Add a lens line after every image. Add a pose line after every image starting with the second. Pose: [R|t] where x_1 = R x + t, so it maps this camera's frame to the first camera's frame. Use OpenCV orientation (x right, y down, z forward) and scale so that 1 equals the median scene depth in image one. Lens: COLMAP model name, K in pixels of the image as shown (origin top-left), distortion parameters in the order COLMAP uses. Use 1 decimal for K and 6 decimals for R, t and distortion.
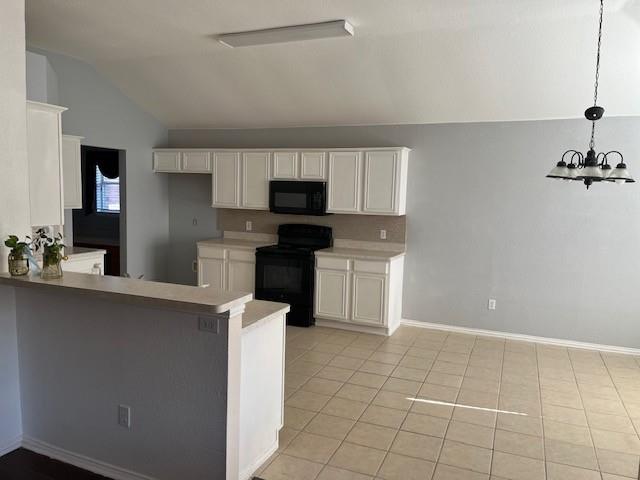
lens RADIAL K [[485.9, 0, 320.0], [0, 485.9, 240.0], [0, 0, 1]] dist [0.071089, -0.110175]
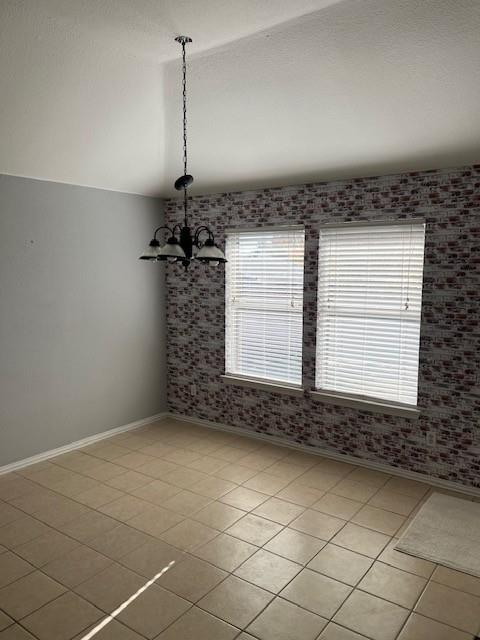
lens RADIAL K [[485.9, 0, 240.0], [0, 485.9, 320.0], [0, 0, 1]] dist [0.071089, -0.110175]
pose [[0.245481, -0.132343, 0.960325, -0.159080], [0.105333, 0.988413, 0.109288, -0.062786], [-0.963662, 0.074325, 0.256577, 0.413843]]
